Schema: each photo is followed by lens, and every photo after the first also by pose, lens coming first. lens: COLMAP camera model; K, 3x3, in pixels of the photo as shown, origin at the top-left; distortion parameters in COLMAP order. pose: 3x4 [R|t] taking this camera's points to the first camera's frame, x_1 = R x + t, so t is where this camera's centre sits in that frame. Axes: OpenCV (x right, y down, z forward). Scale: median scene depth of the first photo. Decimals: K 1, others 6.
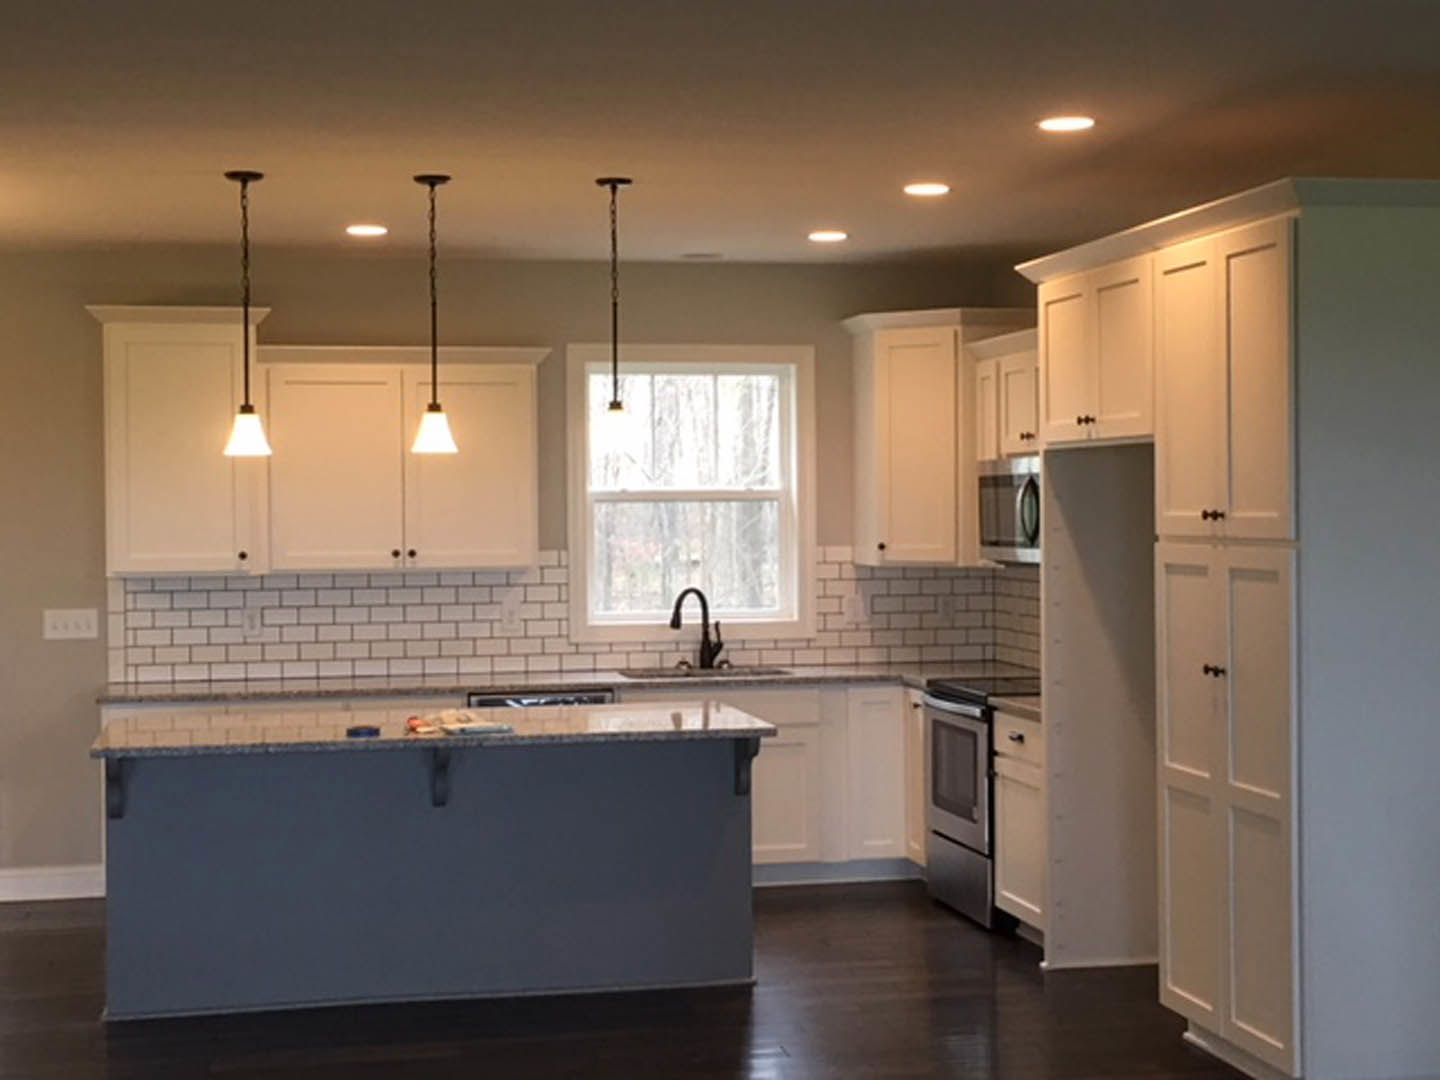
lens RADIAL K [[2168.8, 0, 714.4], [0, 2168.8, 533.3], [0, 0, 1]] dist [0.058358, 0.102361]
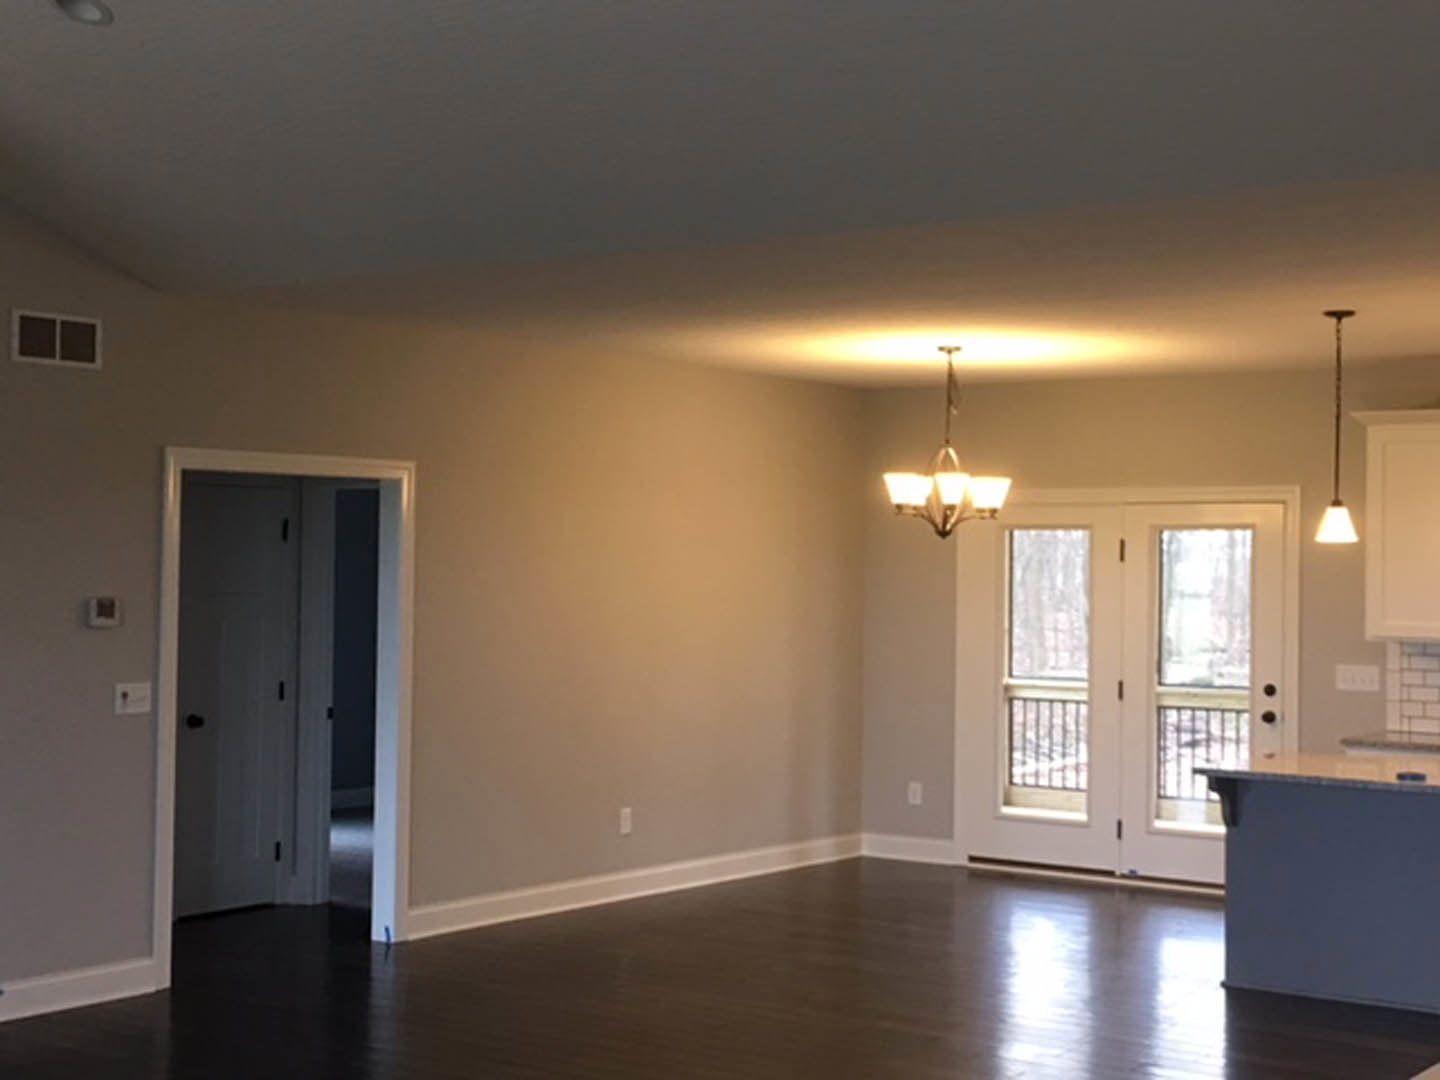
lens RADIAL K [[2168.8, 0, 714.4], [0, 2168.8, 533.3], [0, 0, 1]] dist [0.058358, 0.102361]
pose [[0.673925, 0.008286, -0.738753, 0.346568], [-0.029384, 0.999447, -0.015595, -0.008475], [0.738215, 0.032217, 0.673796, -0.062167]]
